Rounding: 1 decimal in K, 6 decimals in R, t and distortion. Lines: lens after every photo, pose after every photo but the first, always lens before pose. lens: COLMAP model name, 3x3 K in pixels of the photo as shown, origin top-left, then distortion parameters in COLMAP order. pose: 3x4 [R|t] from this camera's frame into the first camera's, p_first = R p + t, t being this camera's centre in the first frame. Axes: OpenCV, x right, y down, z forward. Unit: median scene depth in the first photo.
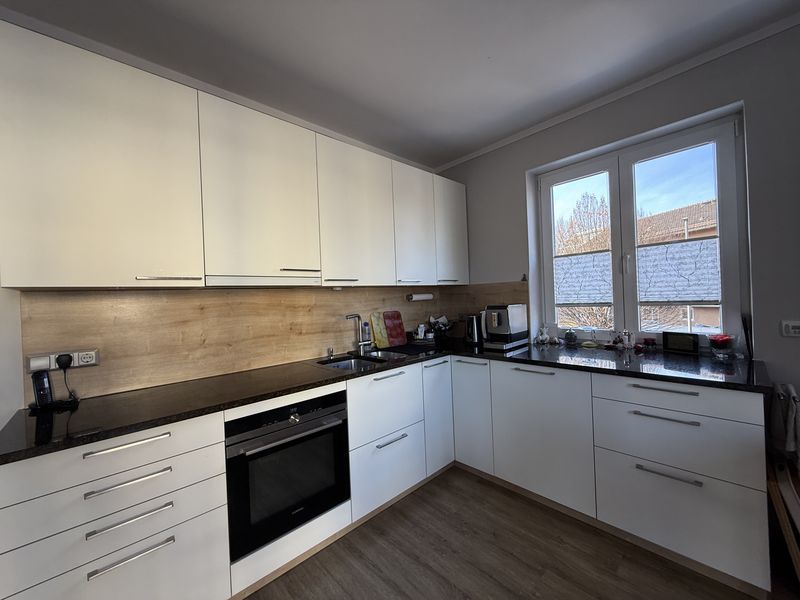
lens RADIAL K [[313.4, 0, 398.9], [0, 313.4, 300.0], [0, 0, 1]] dist [0.000385, 0.000174]
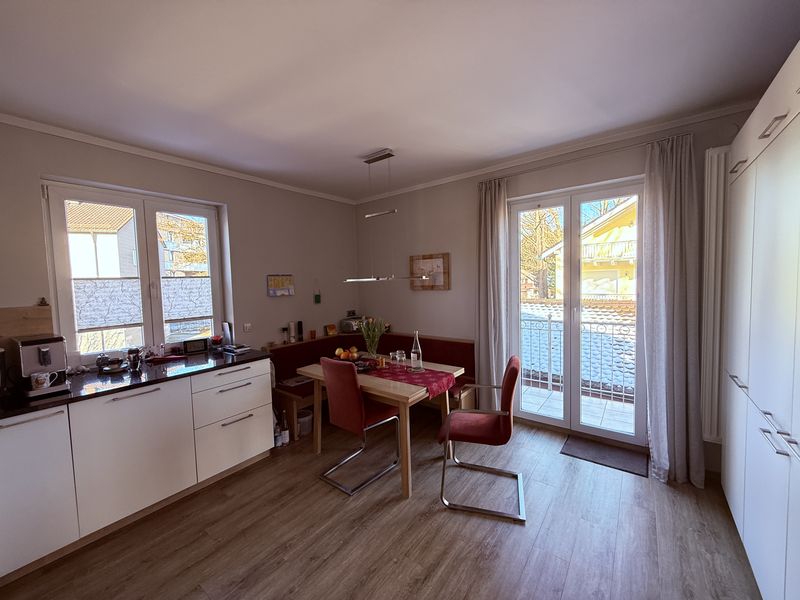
lens RADIAL K [[313.4, 0, 398.7], [0, 313.4, 298.7], [0, 0, 1]] dist [0.000385, 0.000174]
pose [[-0.155541, -0.006989, 0.987805, -0.672622], [0.042737, 0.998991, 0.013798, -0.062761], [-0.986904, 0.044362, -0.155086, 0.259077]]
